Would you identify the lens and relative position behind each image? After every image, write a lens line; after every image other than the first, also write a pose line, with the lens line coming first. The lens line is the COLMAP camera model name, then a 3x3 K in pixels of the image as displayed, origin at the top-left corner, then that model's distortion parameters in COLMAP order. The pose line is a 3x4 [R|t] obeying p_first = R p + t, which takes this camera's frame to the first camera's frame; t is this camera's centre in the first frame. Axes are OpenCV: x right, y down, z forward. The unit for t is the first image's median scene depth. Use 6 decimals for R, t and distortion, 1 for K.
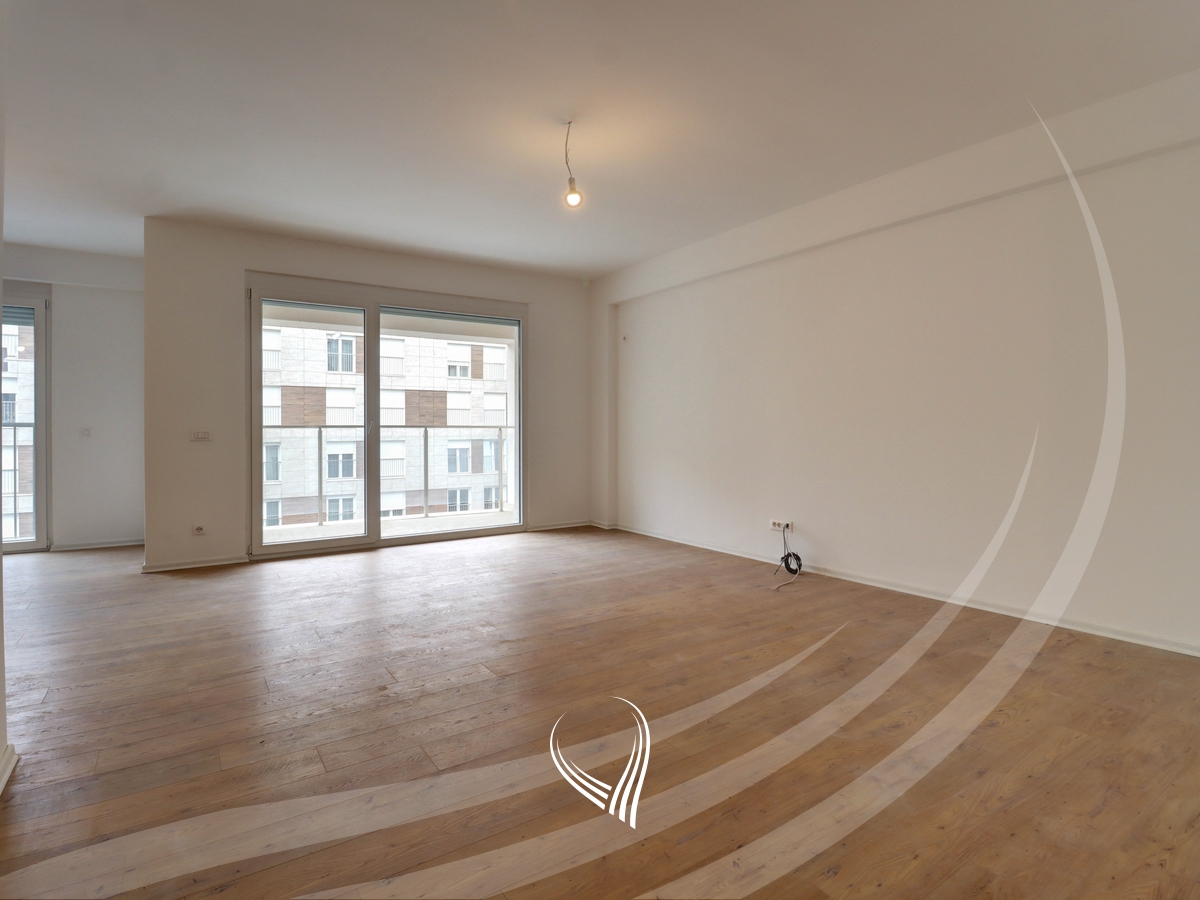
lens RADIAL K [[635.9, 0, 603.1], [0, 635.9, 432.1], [0, 0, 1]] dist [0.000291, -0.011555]
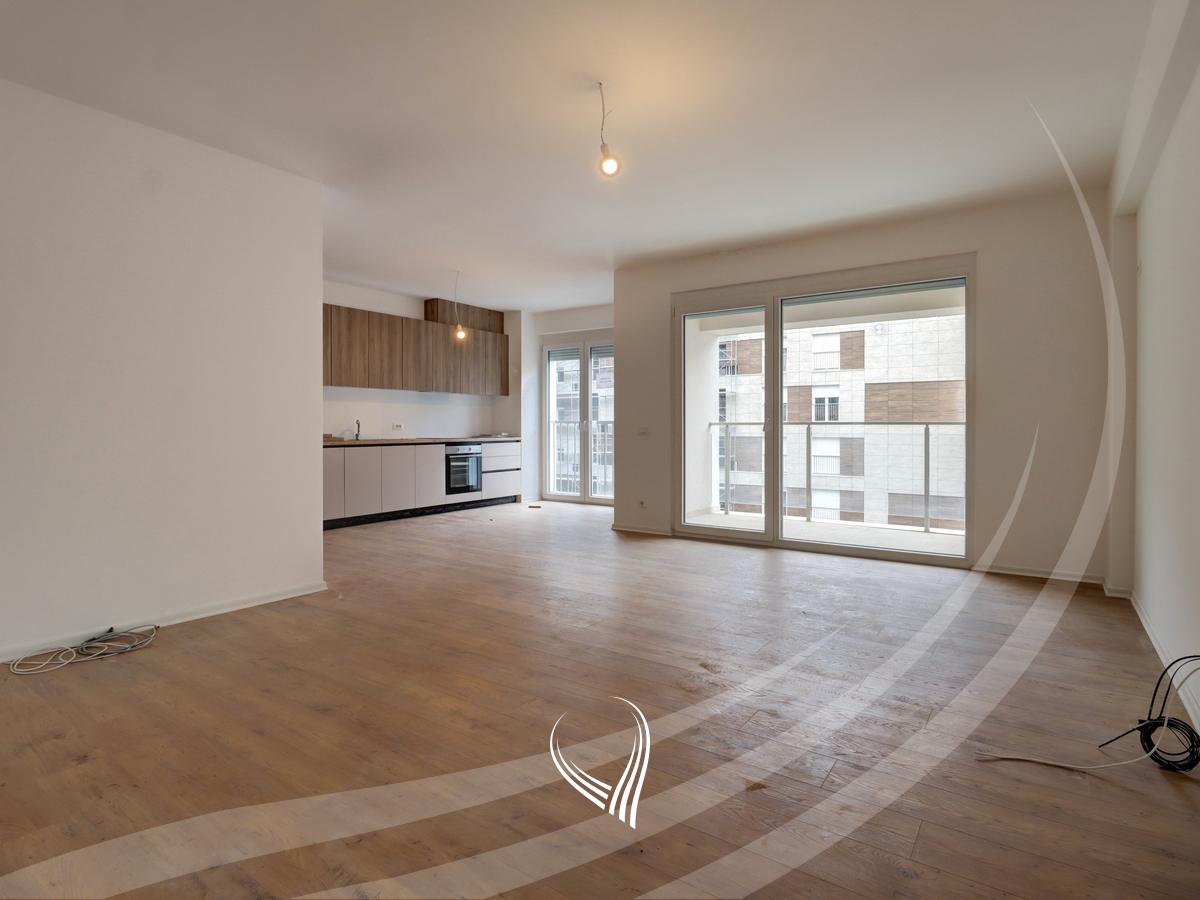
lens RADIAL K [[635.9, 0, 603.1], [0, 635.9, 432.1], [0, 0, 1]] dist [0.000291, -0.011555]
pose [[0.345867, 0.013662, -0.938184, 0.462132], [-0.007827, 0.999901, 0.011675, -0.004818], [0.938251, 0.003305, 0.345939, 0.408333]]
